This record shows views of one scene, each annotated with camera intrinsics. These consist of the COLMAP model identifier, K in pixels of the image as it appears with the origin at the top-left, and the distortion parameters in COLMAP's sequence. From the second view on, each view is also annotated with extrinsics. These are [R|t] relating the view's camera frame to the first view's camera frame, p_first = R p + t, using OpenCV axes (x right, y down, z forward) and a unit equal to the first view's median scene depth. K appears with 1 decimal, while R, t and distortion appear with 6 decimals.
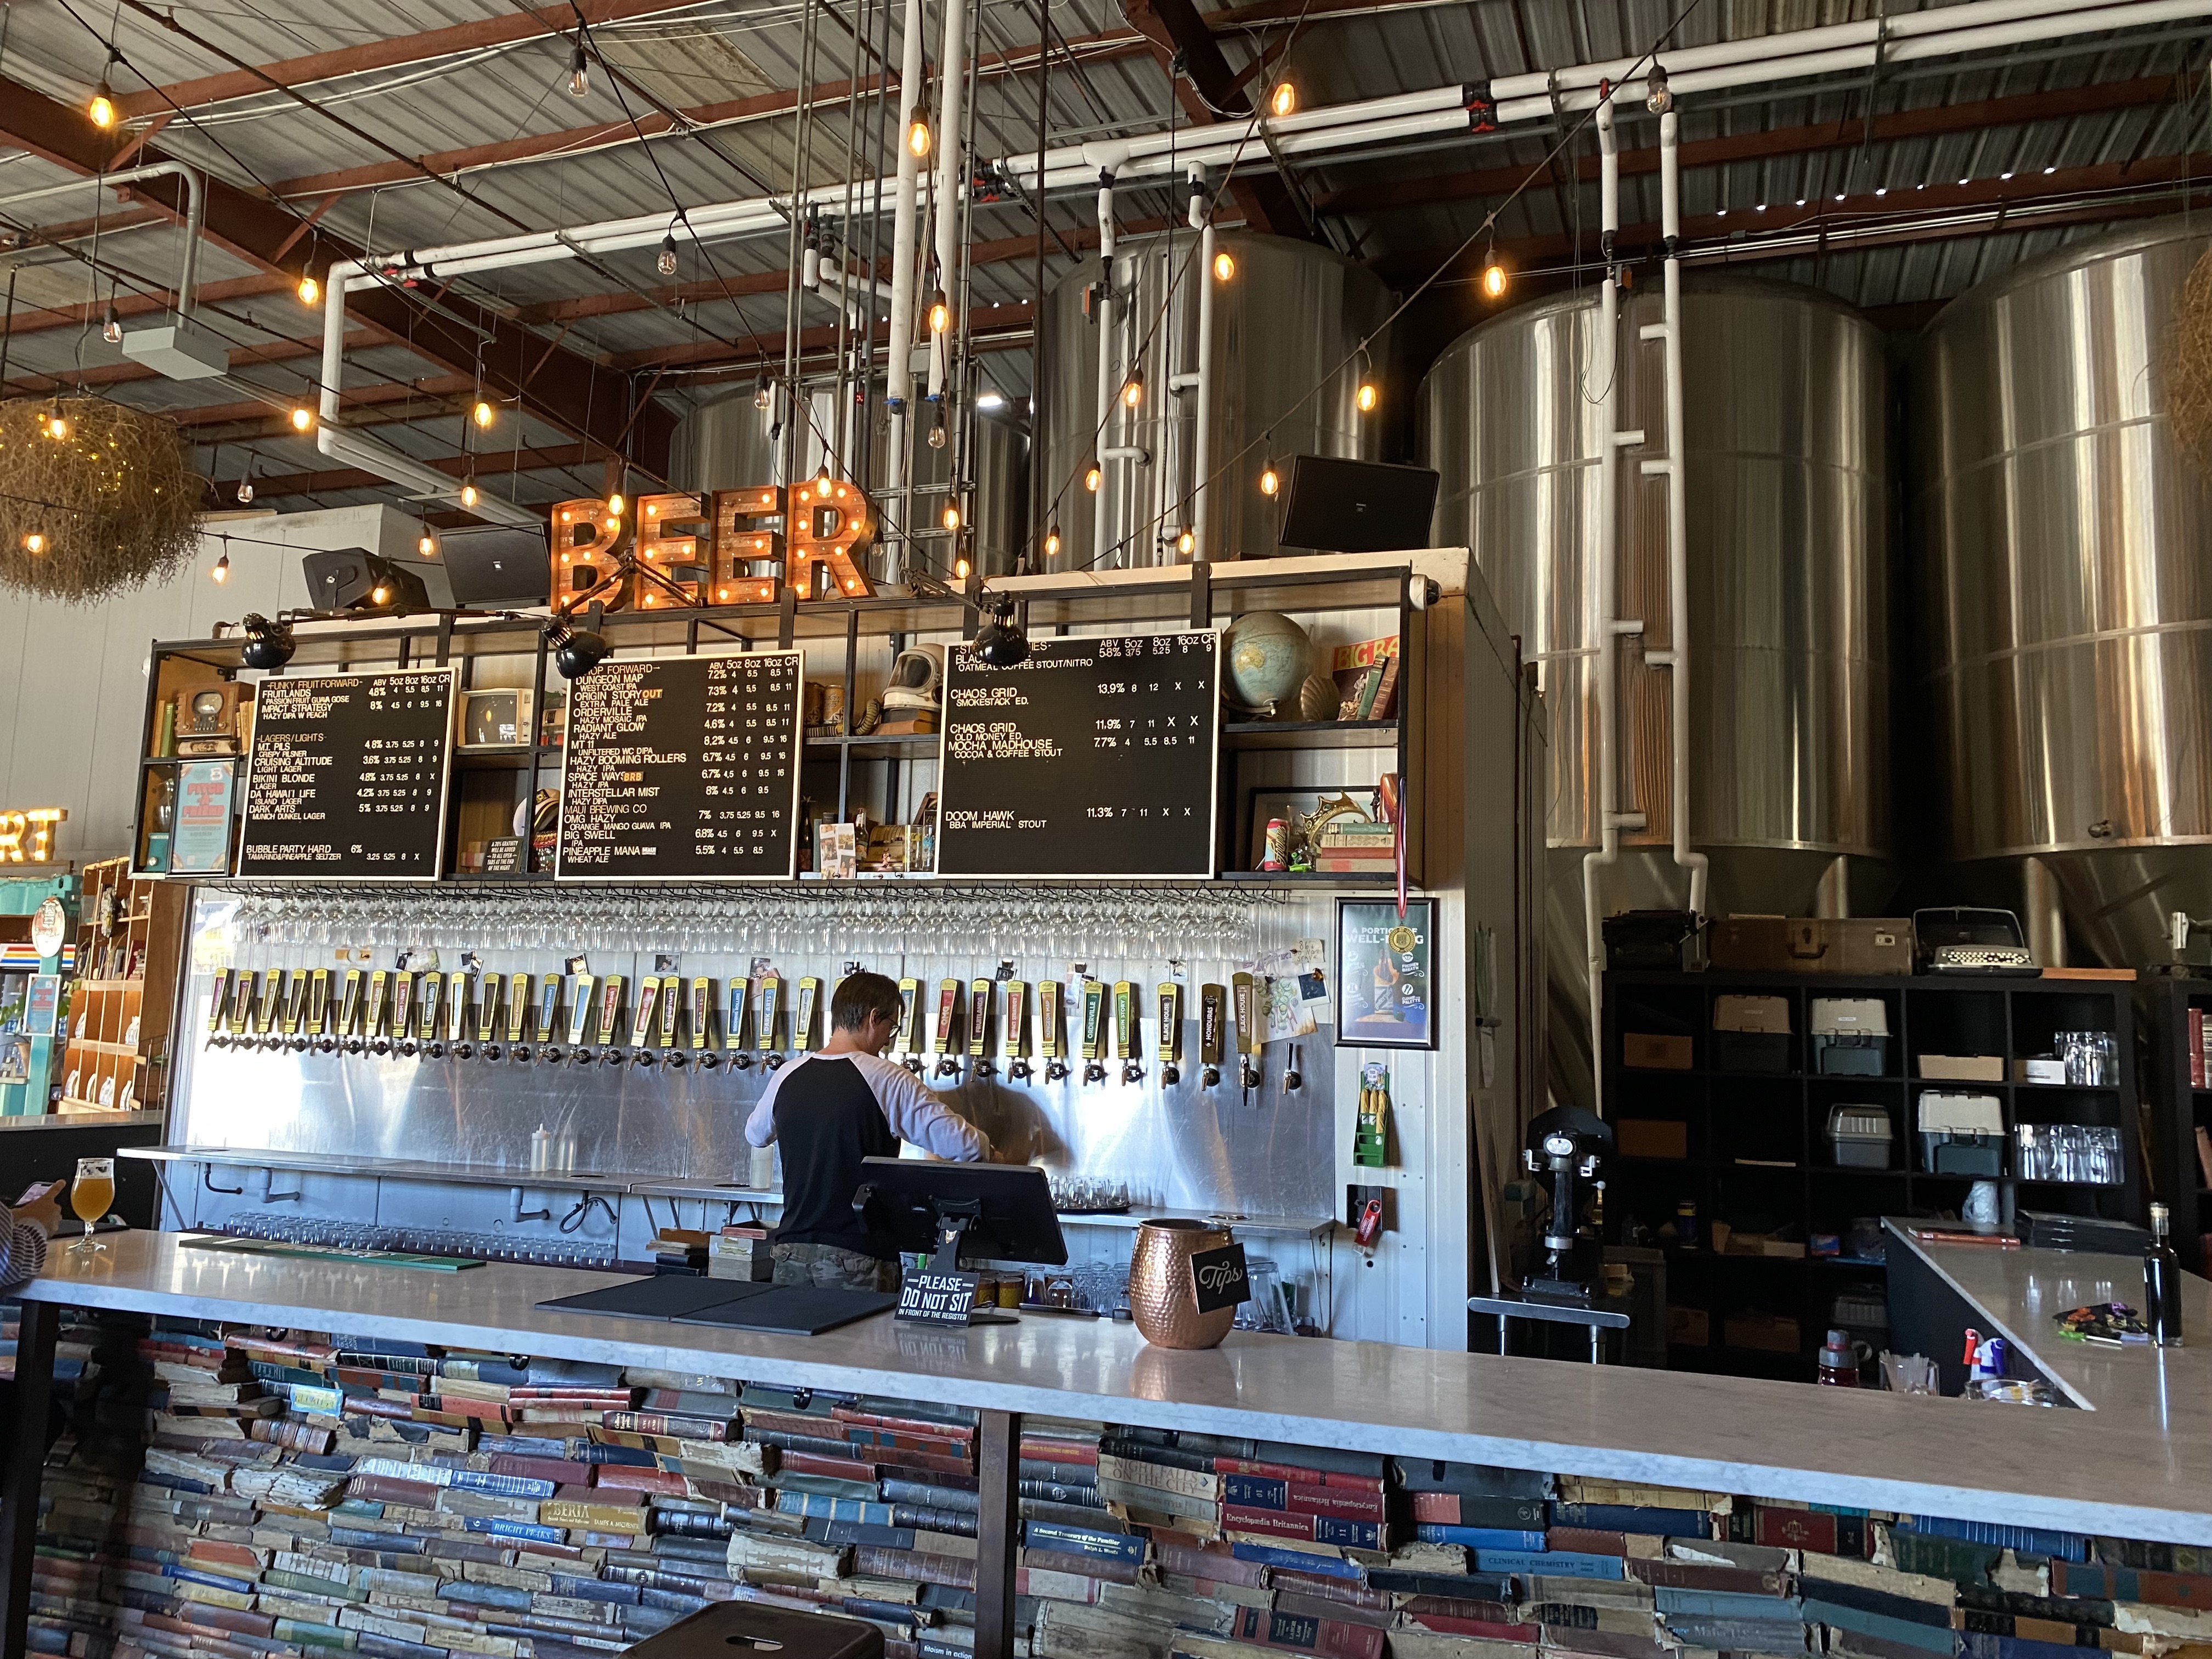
lens RADIAL K [[1688.8, 0, 1108.3], [0, 1688.8, 812.9], [0, 0, 1]] dist [0.016458, -0.053224]
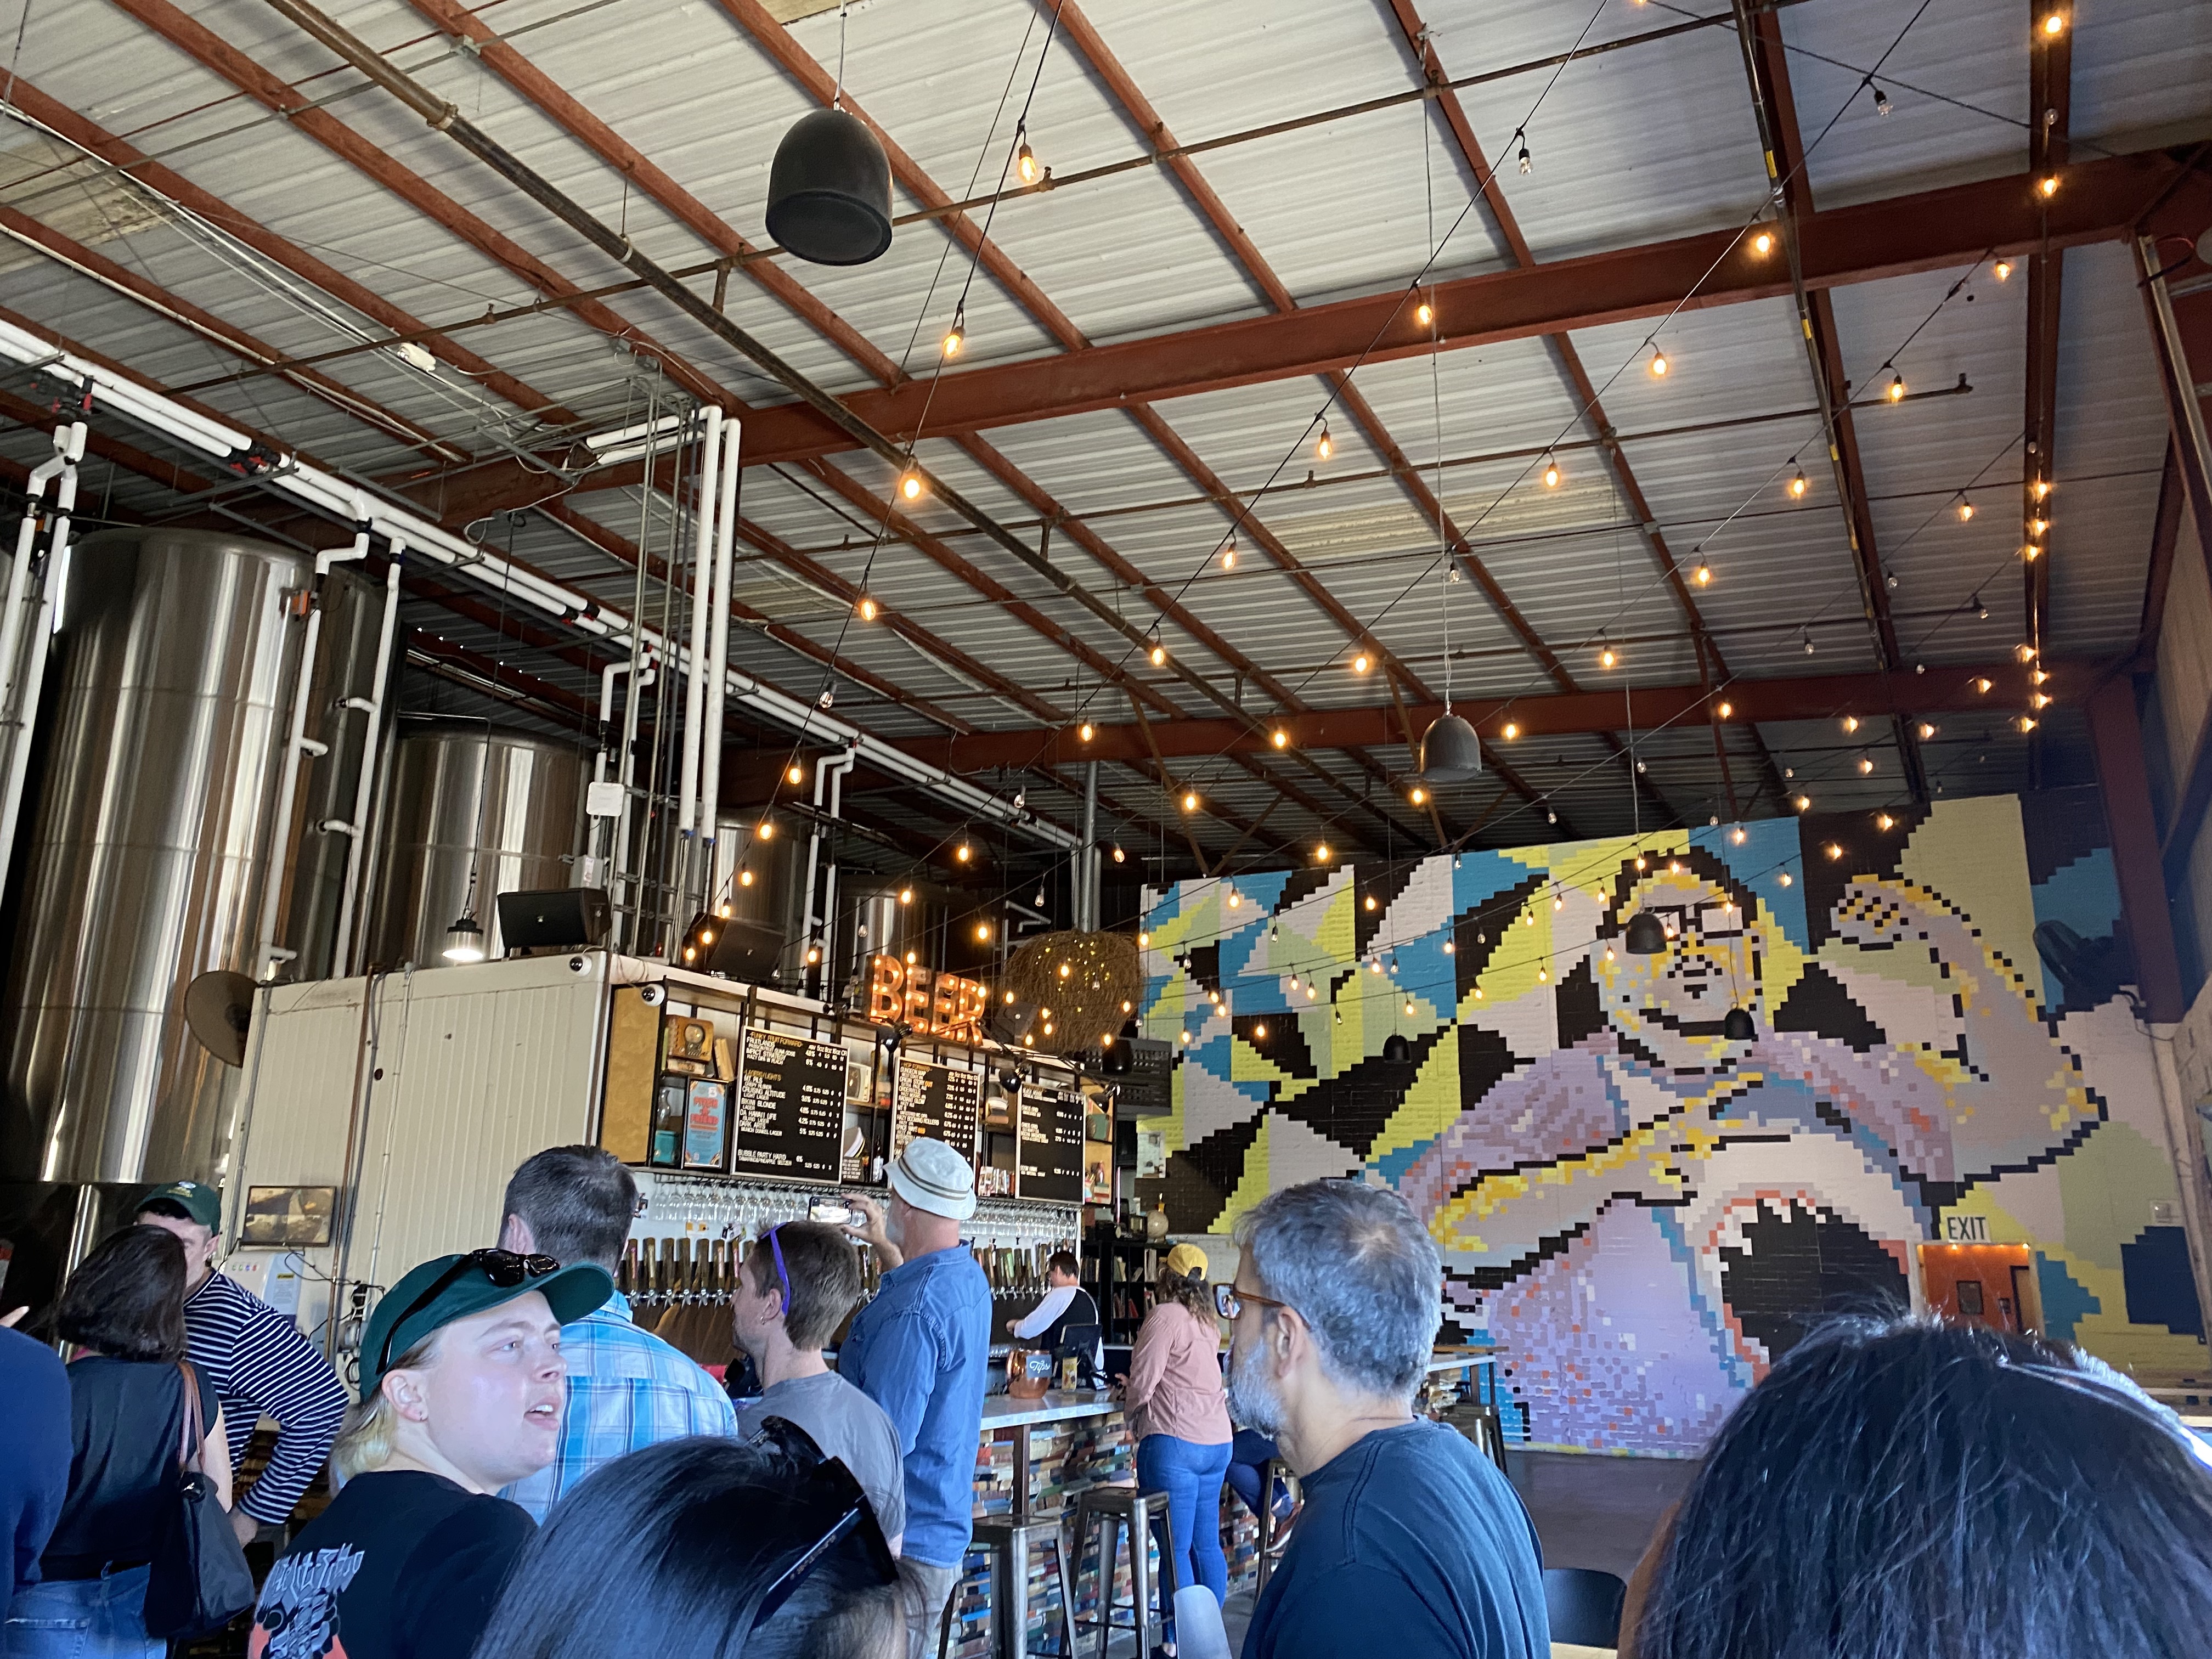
lens RADIAL K [[1668.0, 0, 1125.9], [0, 1668.0, 828.8], [0, 0, 1]] dist [0.009773, -0.000219]
pose [[0.137395, 0.223302, 0.965018, -1.884552], [-0.138662, 0.969000, -0.204481, 0.000087], [-0.980763, -0.105716, 0.164099, 0.500594]]
